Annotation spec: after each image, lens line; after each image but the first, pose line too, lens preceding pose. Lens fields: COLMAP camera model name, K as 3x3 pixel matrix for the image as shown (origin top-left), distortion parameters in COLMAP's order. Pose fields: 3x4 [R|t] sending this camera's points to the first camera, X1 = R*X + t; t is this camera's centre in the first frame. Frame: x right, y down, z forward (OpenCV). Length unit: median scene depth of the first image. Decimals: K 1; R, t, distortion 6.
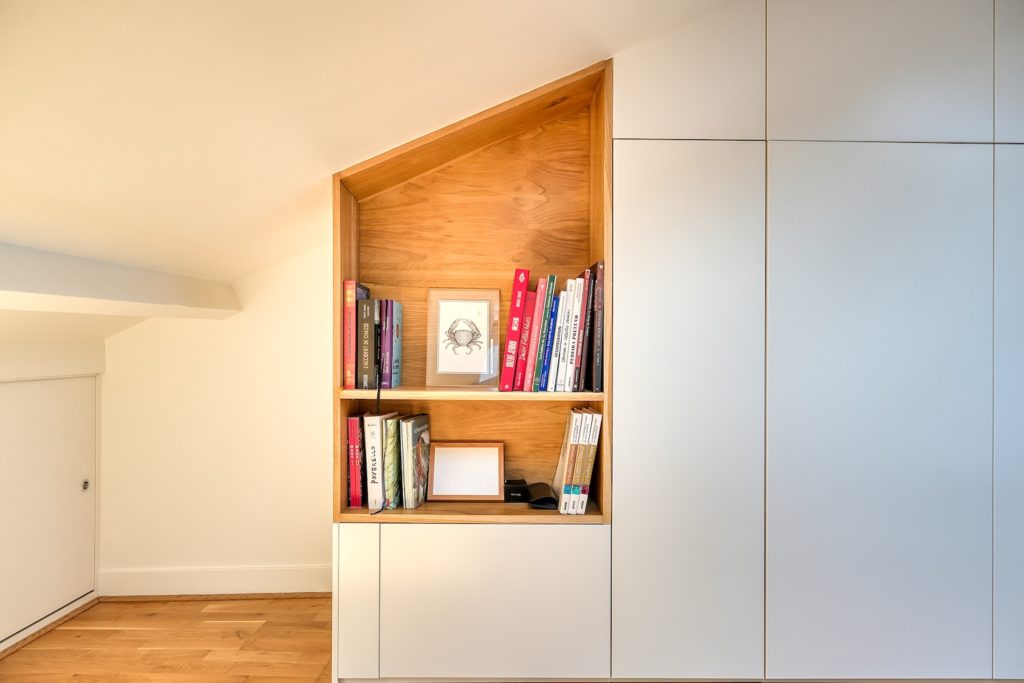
lens RADIAL K [[646.4, 0, 512.0], [0, 646.4, 341.5], [0, 0, 1]] dist [-0.000514, 0.000307]
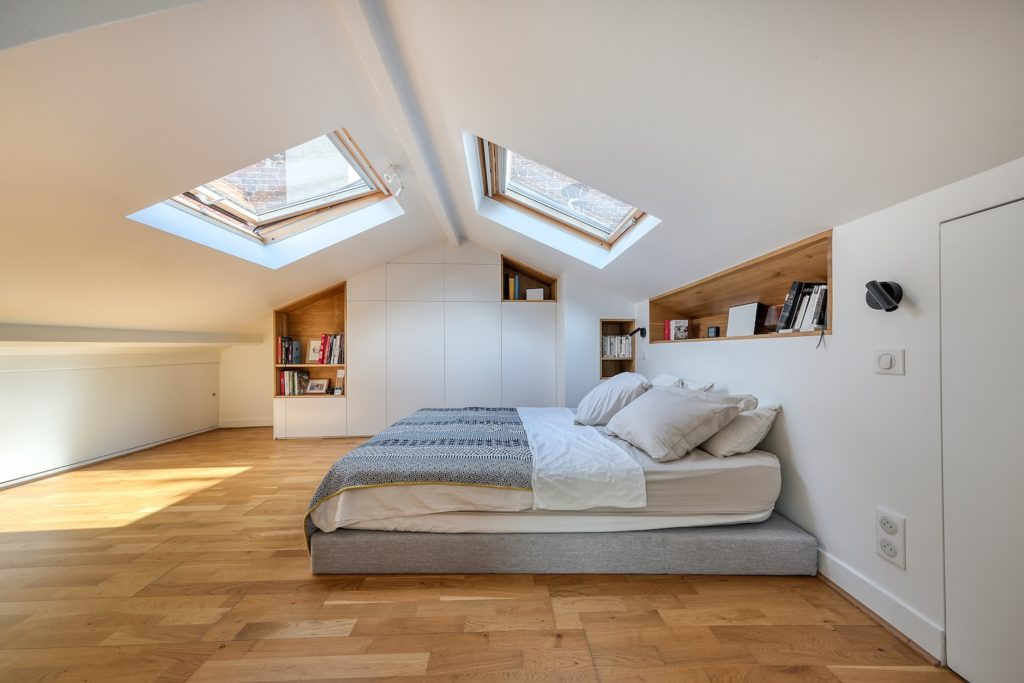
lens RADIAL K [[337.9, 0, 512.0], [0, 337.9, 341.5], [0, 0, 1]] dist [-0.007537, 0.004455]
pose [[0.997881, -0.010059, 0.064286, 1.016756], [0.010780, 0.999883, -0.010878, -0.027541], [-0.064169, 0.011548, 0.997872, -1.121848]]
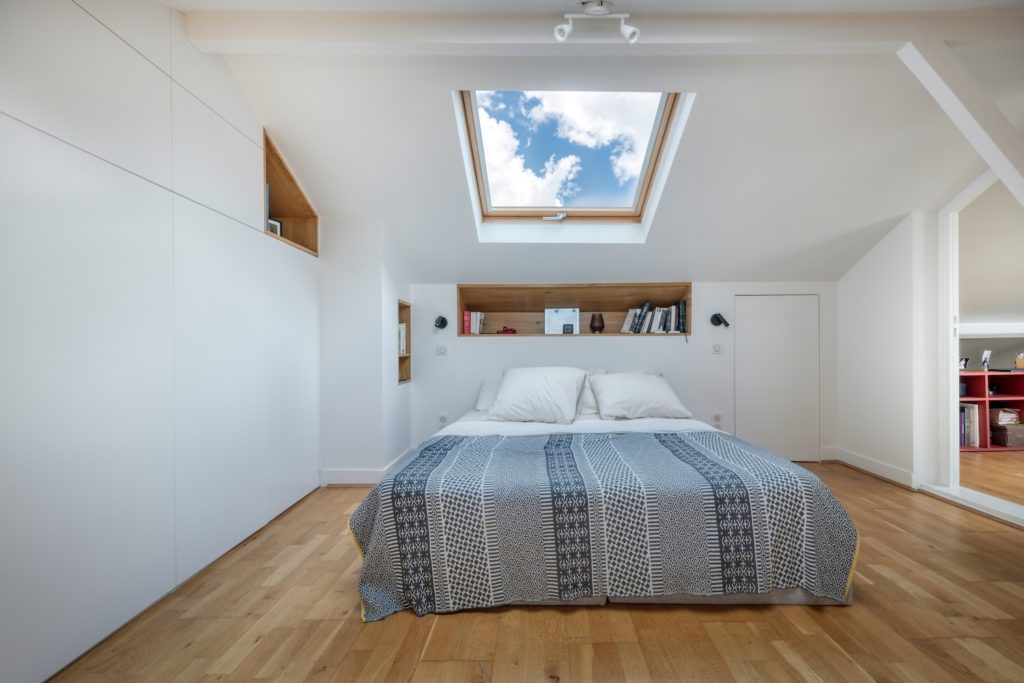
lens RADIAL K [[493.0, 0, 512.0], [0, 493.0, 341.5], [0, 0, 1]] dist [0.000951, 0.000094]
pose [[-0.011055, 0.011485, 0.999873, -2.743301], [-0.009488, 0.999888, -0.011590, 0.083746], [-0.999894, -0.009615, -0.010944, 2.972402]]
